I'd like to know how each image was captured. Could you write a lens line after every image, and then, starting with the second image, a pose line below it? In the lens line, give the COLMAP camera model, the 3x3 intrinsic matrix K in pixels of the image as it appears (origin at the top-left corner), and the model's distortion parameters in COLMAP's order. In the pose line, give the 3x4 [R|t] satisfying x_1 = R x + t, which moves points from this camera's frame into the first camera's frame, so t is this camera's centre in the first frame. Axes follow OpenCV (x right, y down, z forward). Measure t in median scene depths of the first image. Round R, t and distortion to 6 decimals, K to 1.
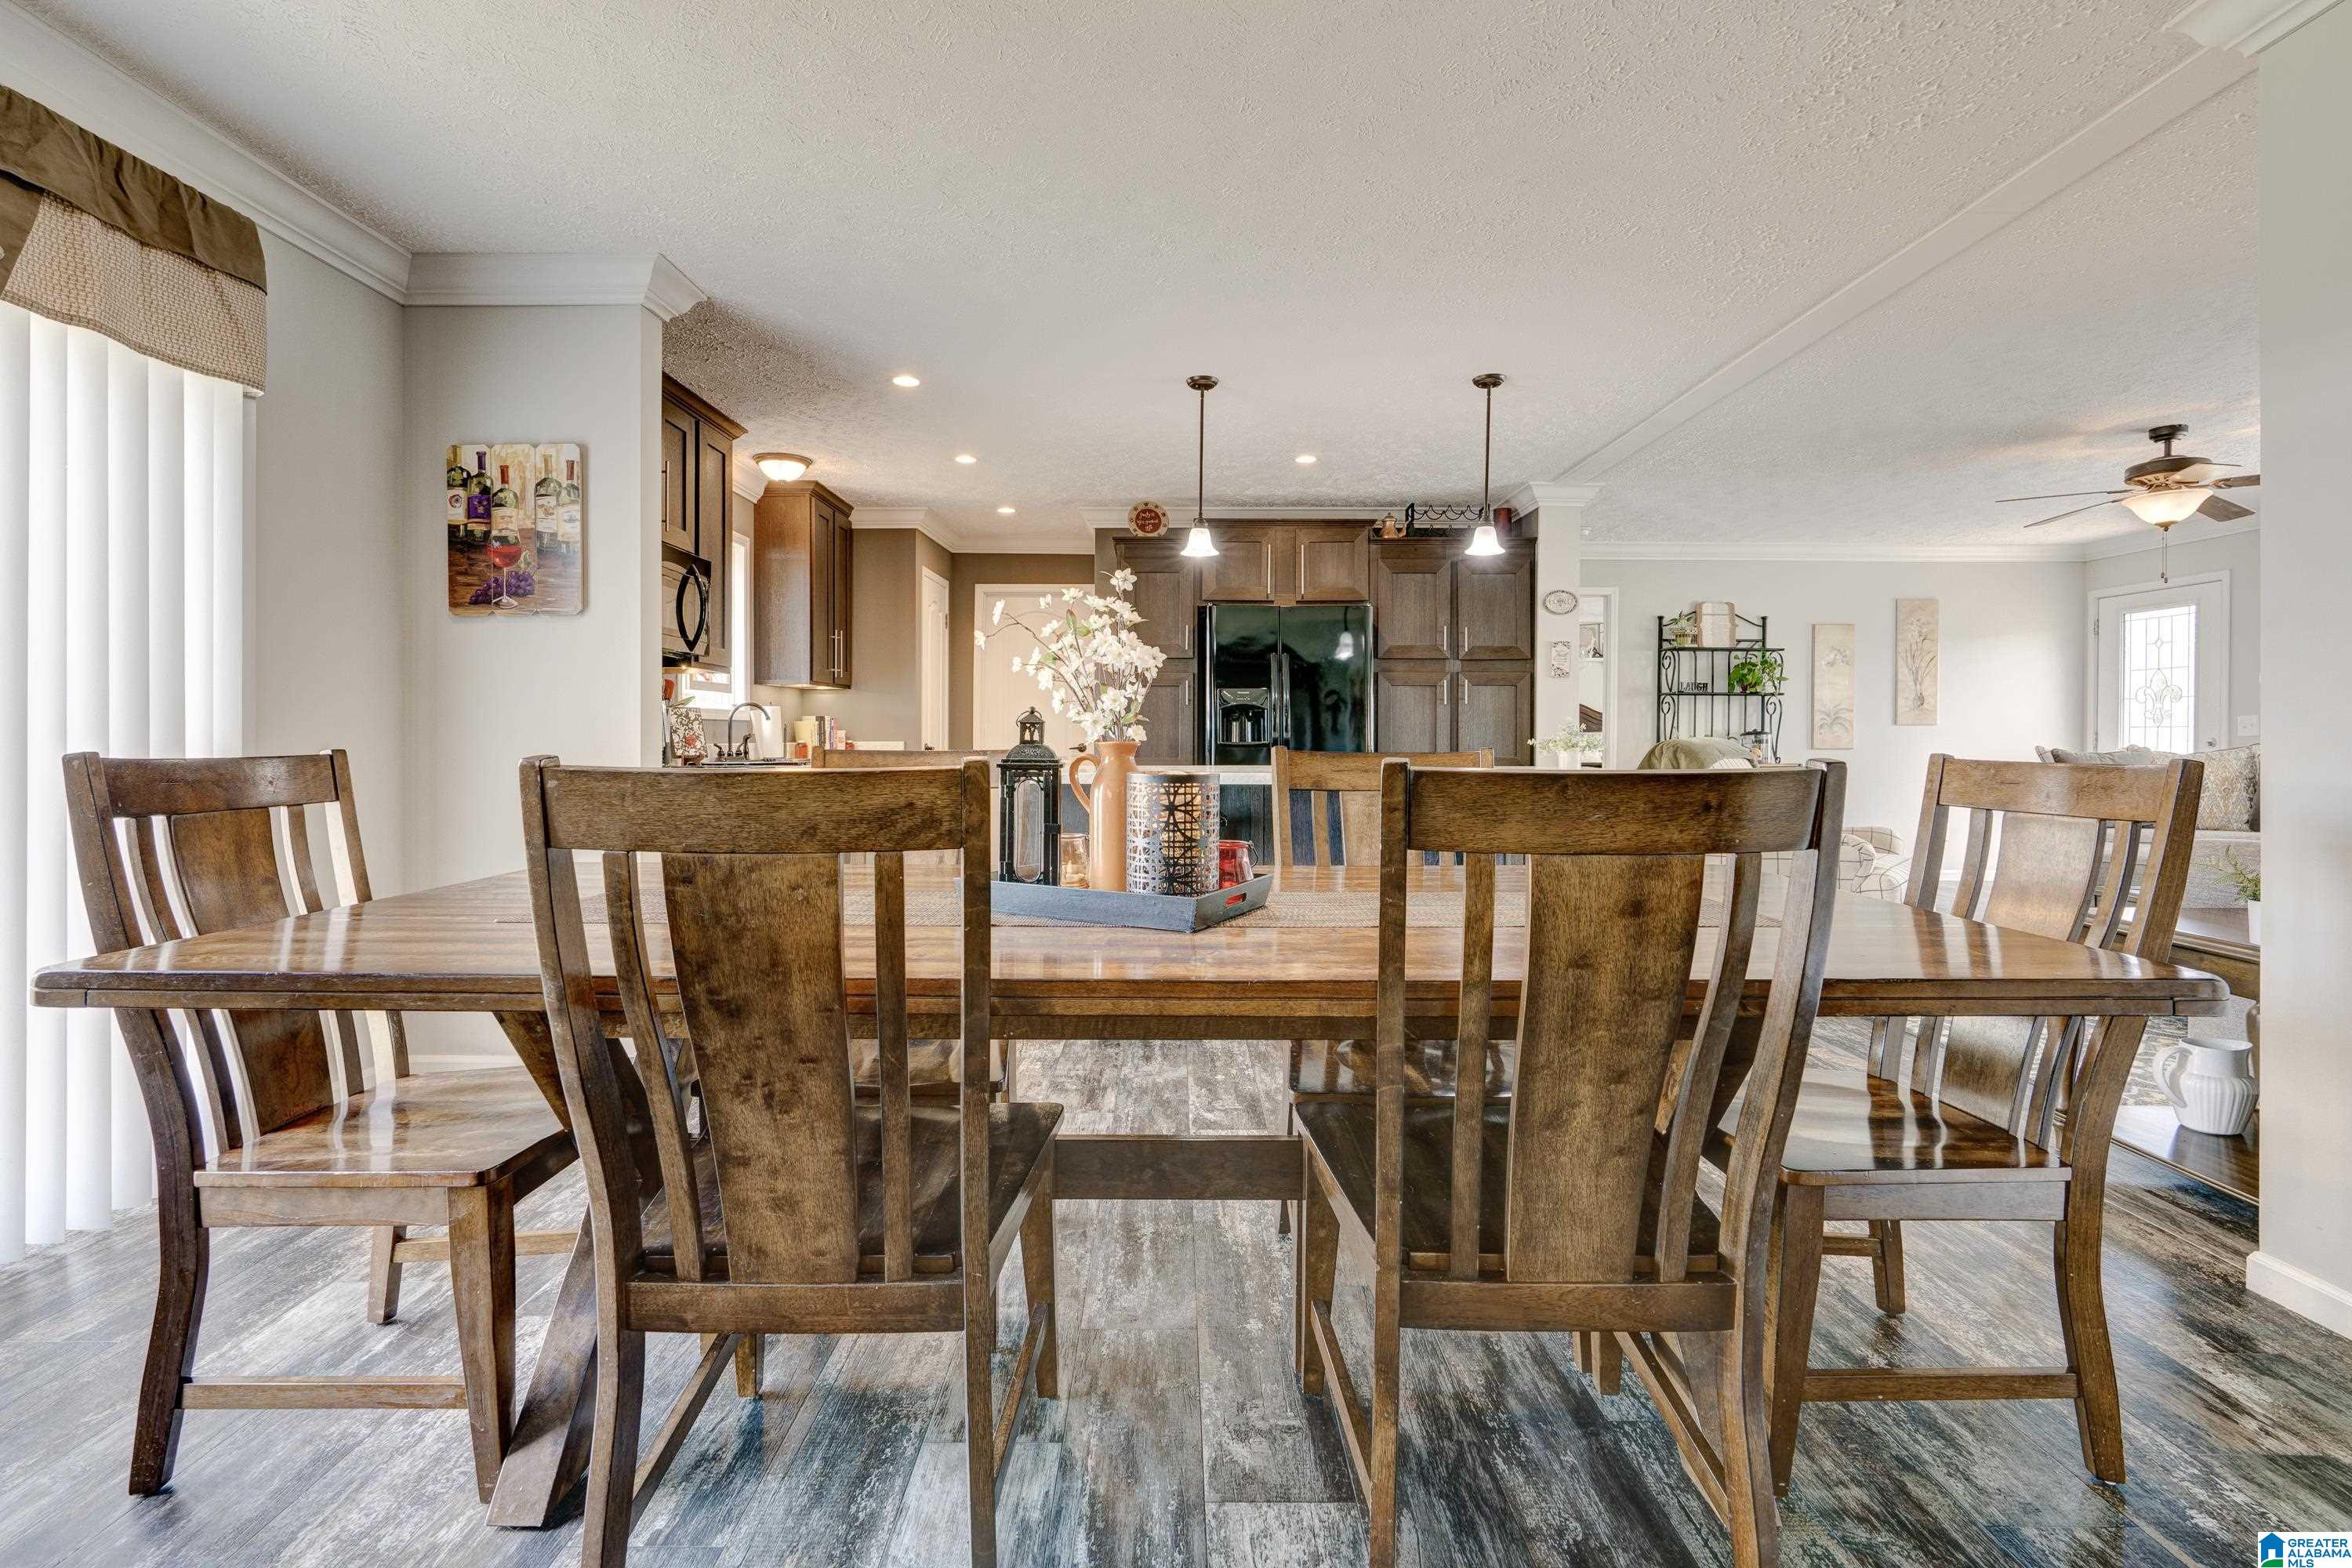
lens RADIAL K [[1083.7, 0, 1185.1], [0, 1083.7, 756.9], [0, 0, 1]] dist [-0.004654, 0.001401]
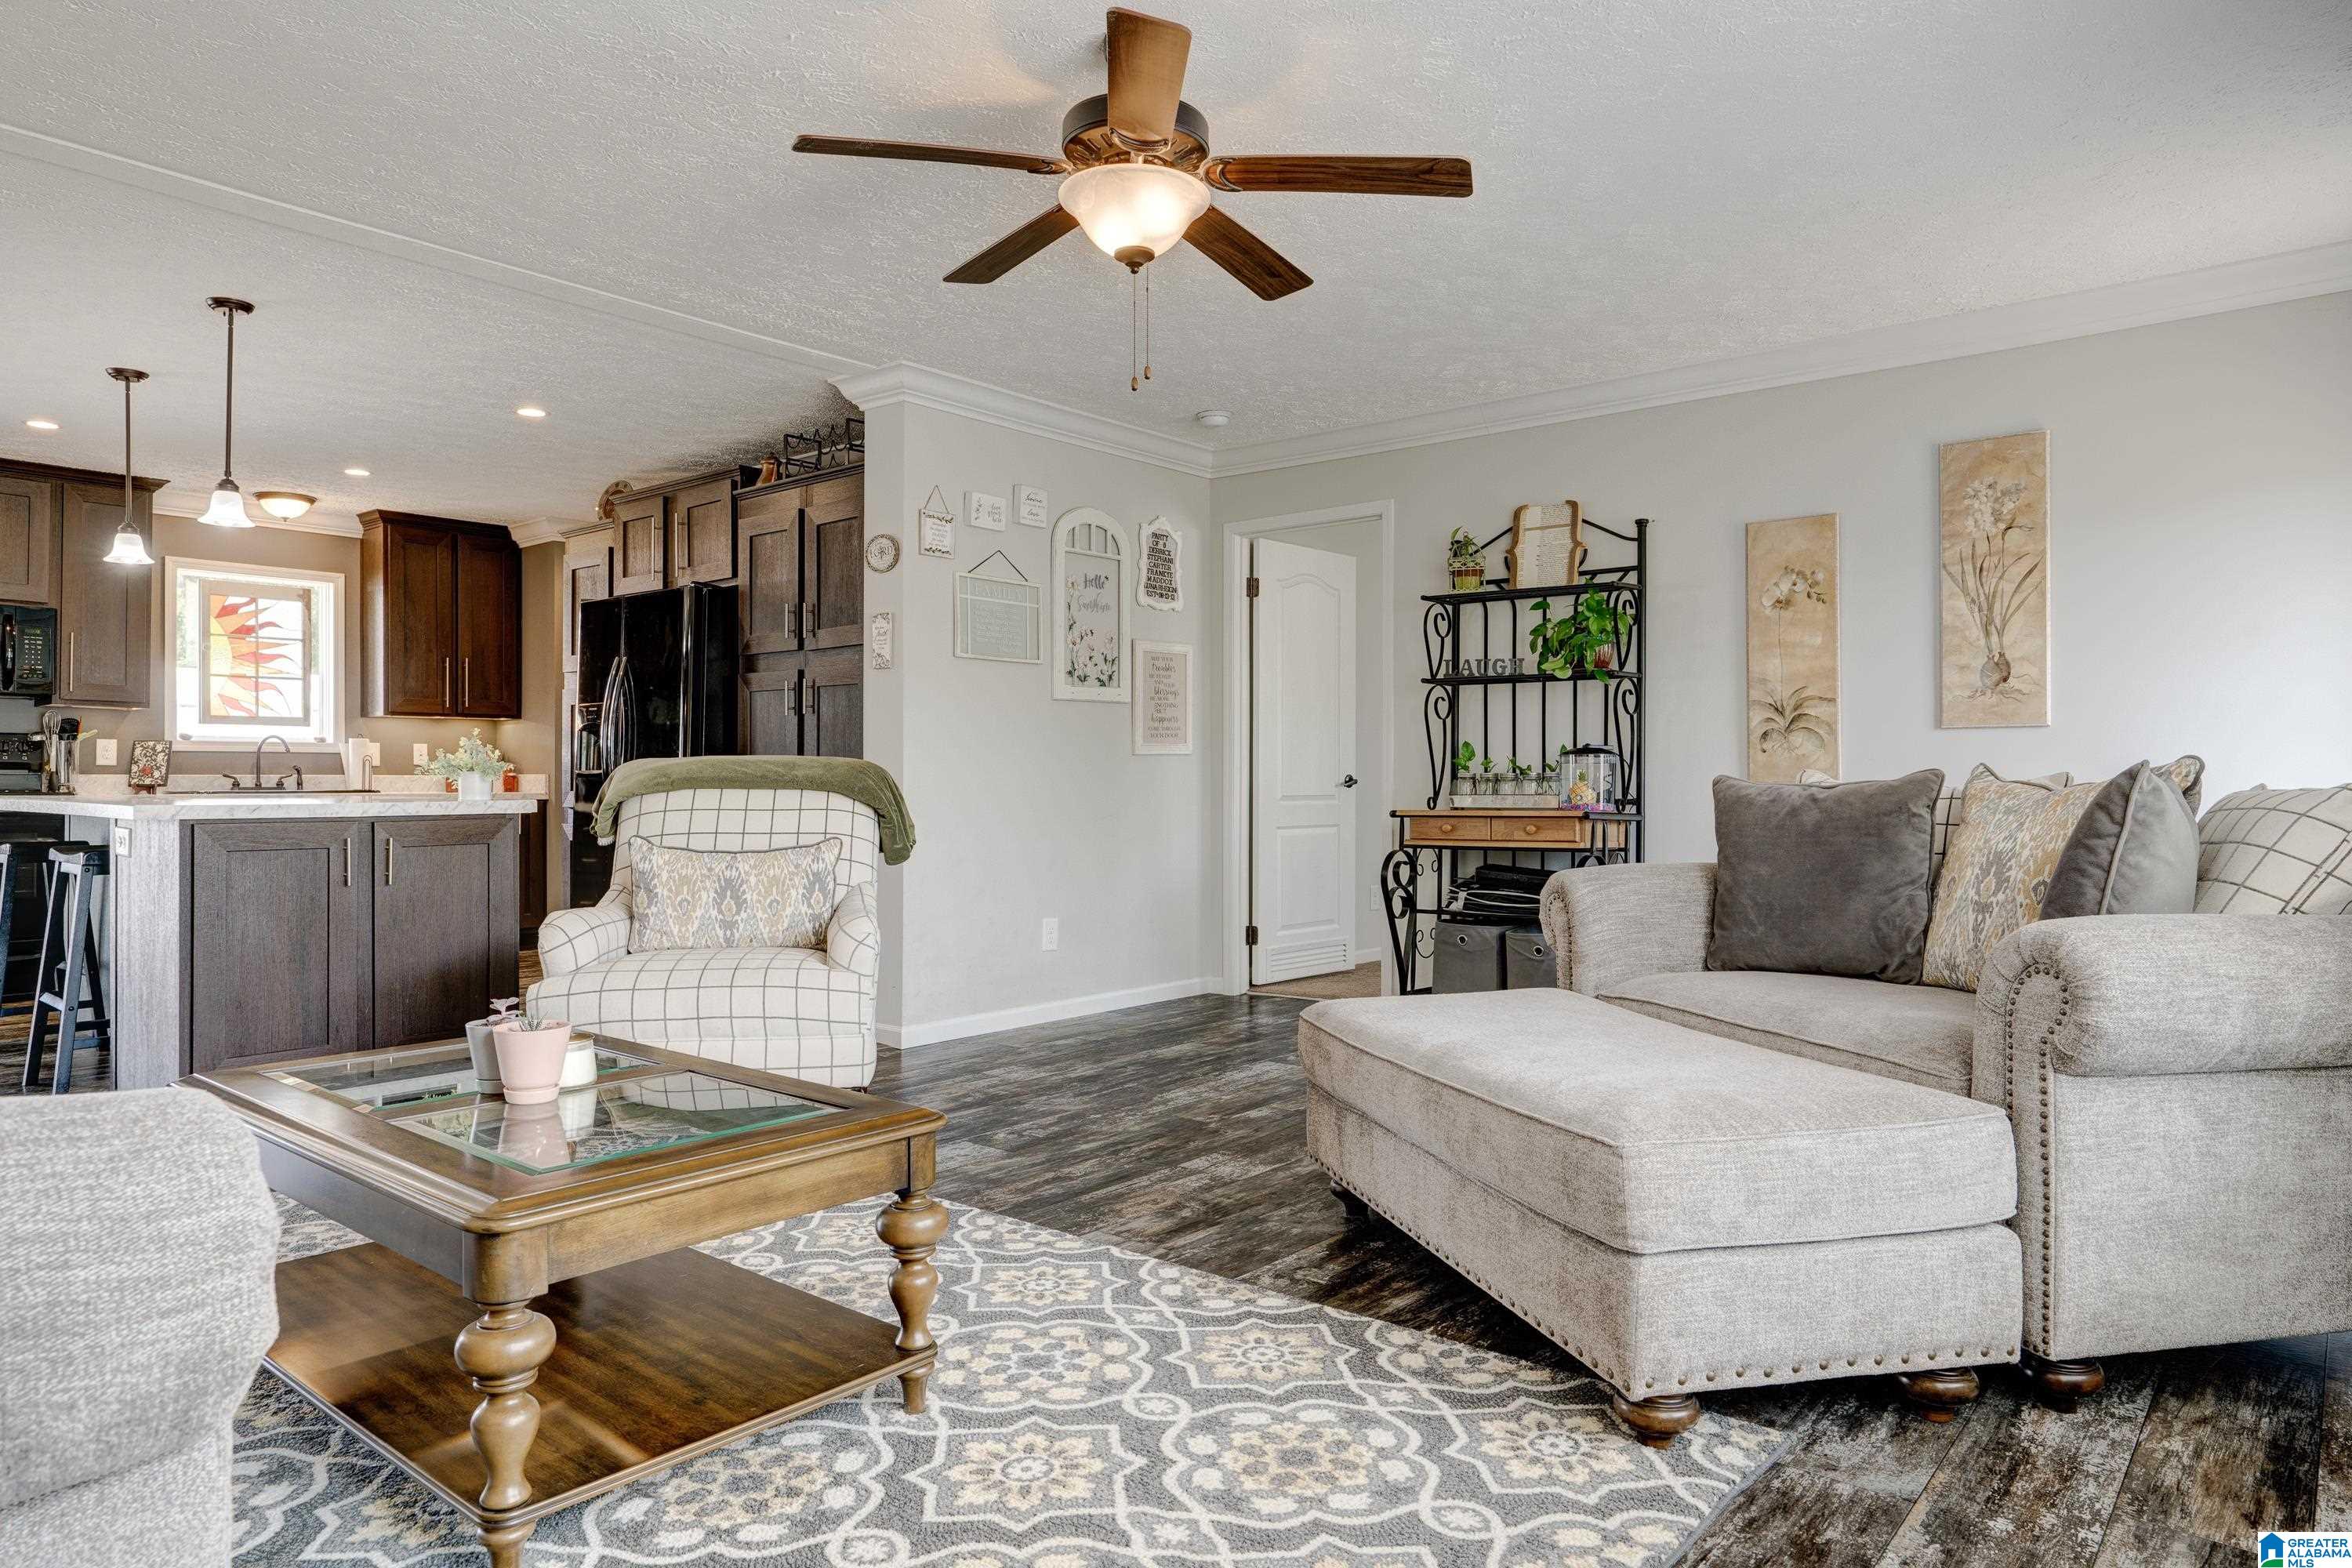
lens RADIAL K [[1426.1, 0, 1165.5], [0, 1426.1, 794.0], [0, 0, 1]] dist [0.002509, 0.000859]
pose [[0.756703, 0.003566, -0.653749, 1.011485], [-0.014408, 0.999833, -0.011223, 0.009823], [0.653600, 0.017912, 0.756628, 0.452402]]
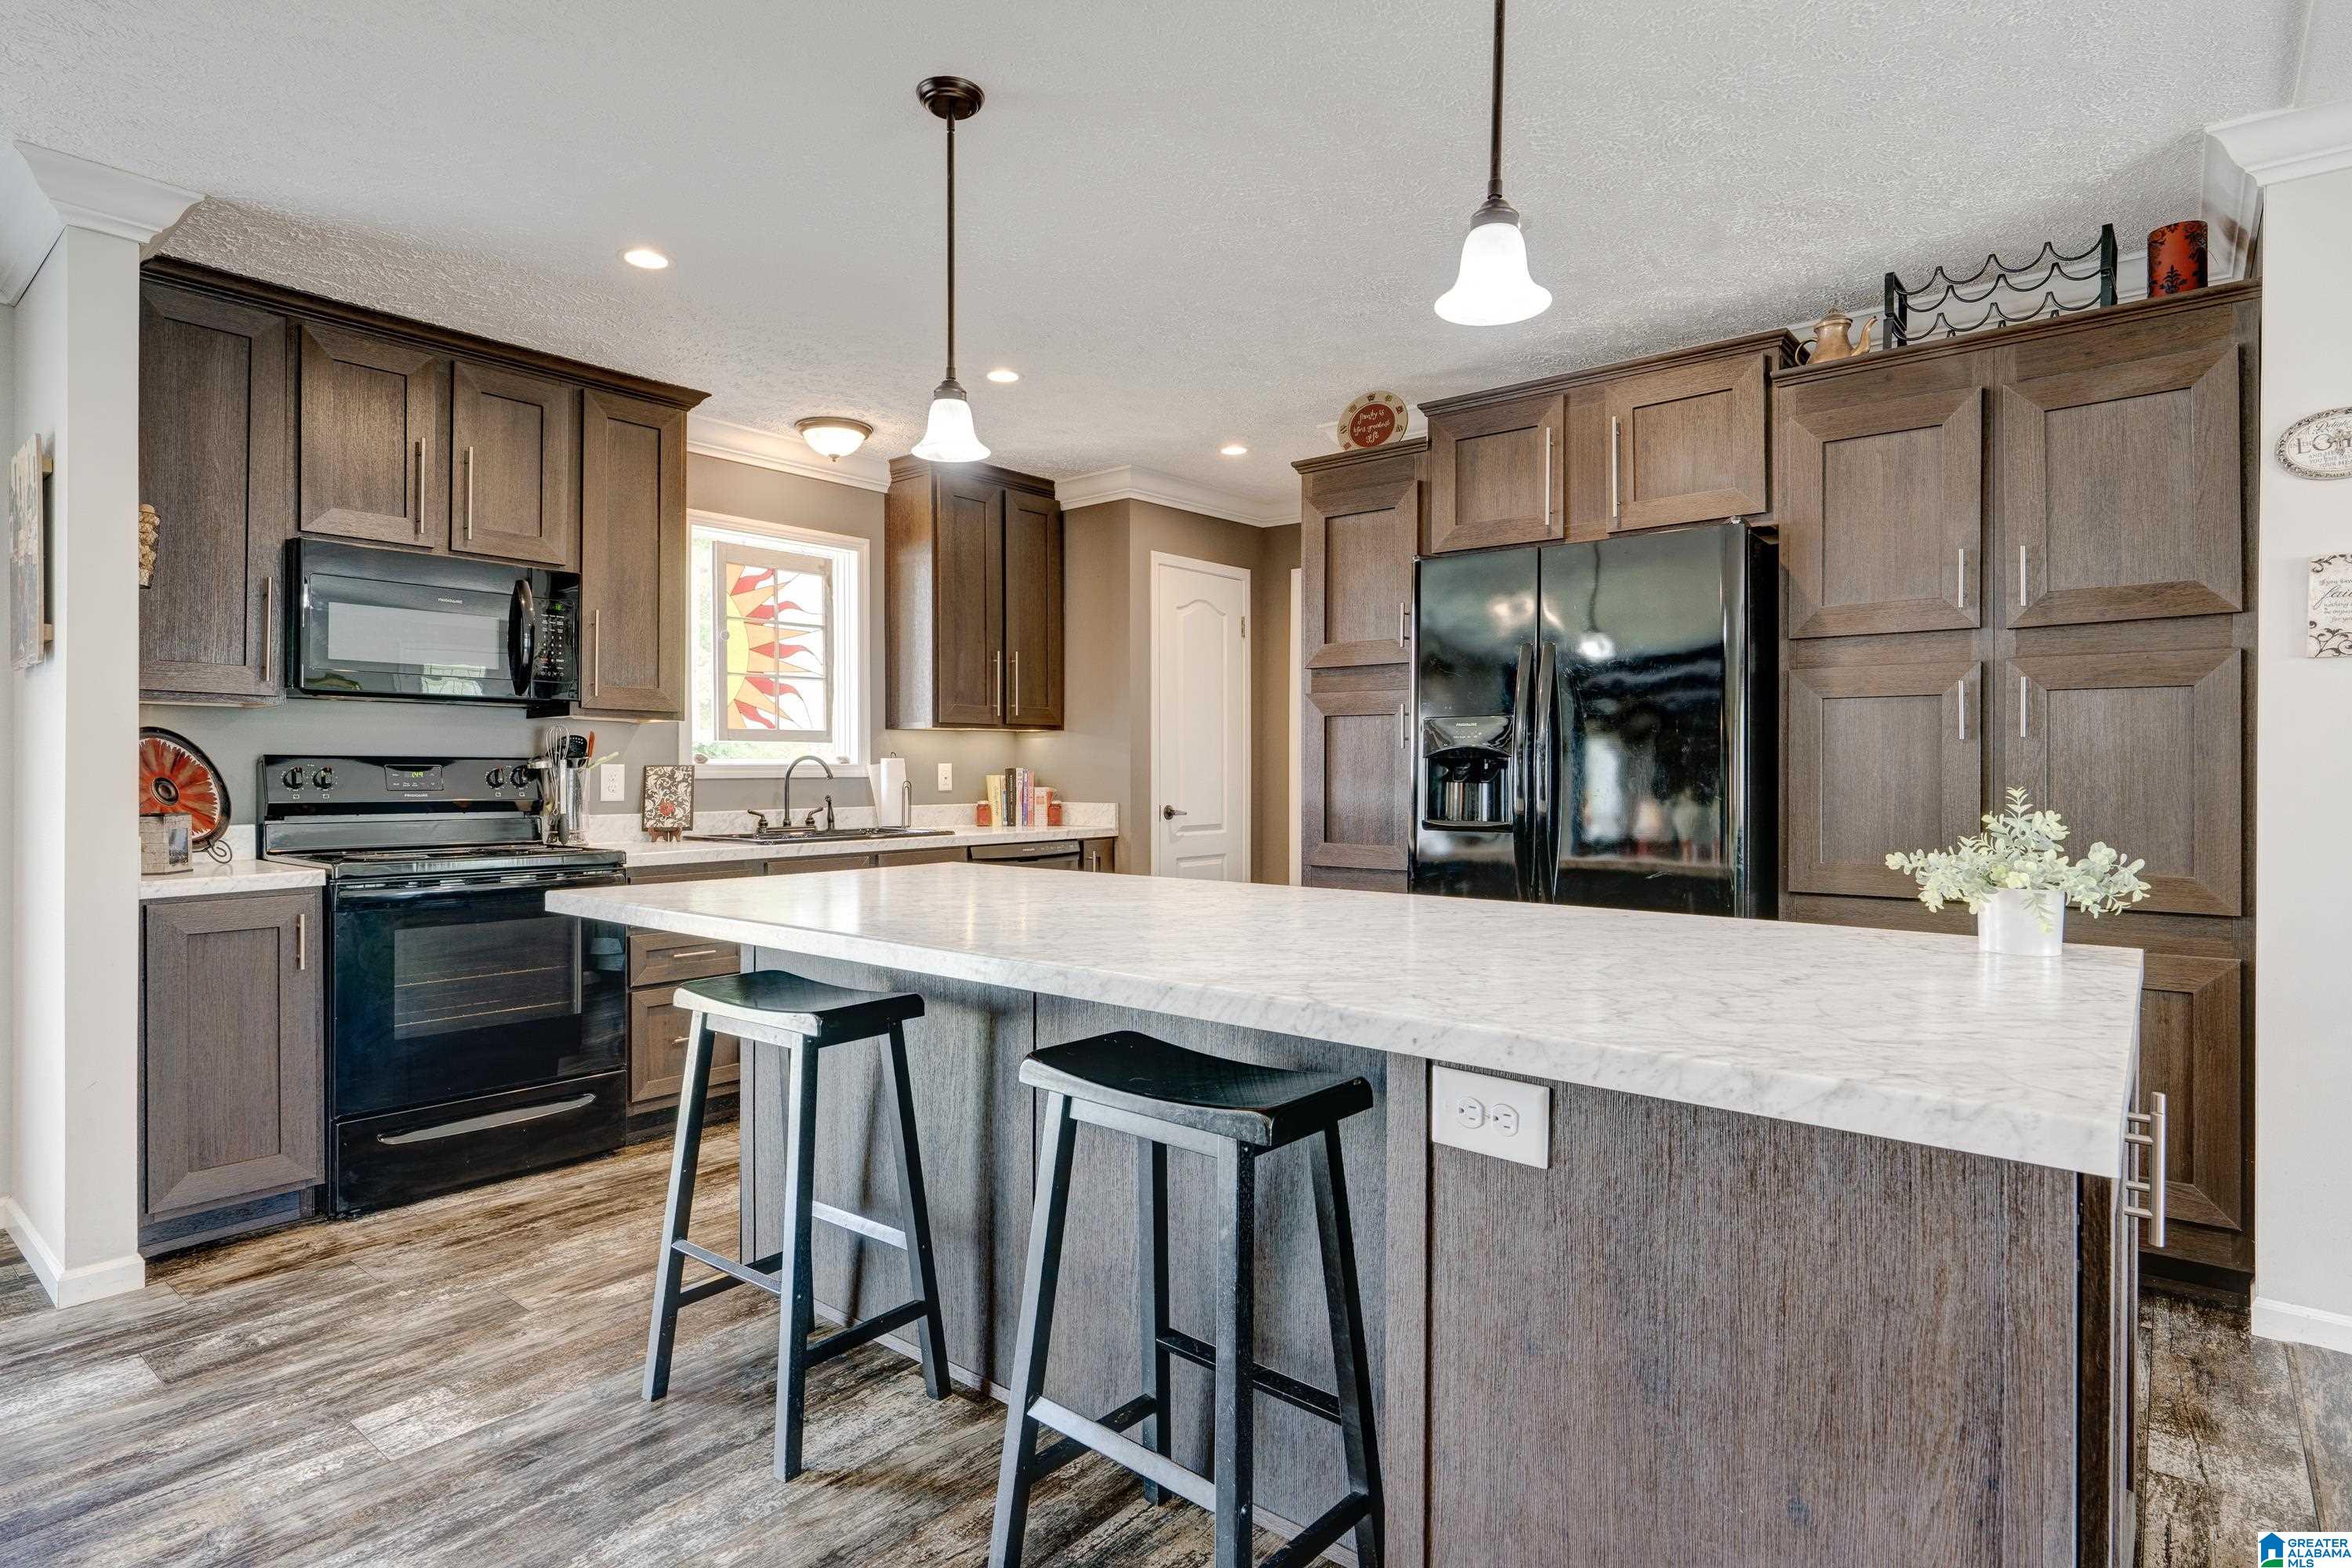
lens RADIAL K [[1222.3, 0, 1172.2], [0, 1222.3, 801.8], [0, 0, 1]] dist [0.000864, 0.001245]
pose [[0.759836, 0.015422, -0.649931, 0.313436], [-0.014310, 0.999873, 0.006996, -0.022725], [0.649957, 0.003984, 0.759961, 0.442586]]
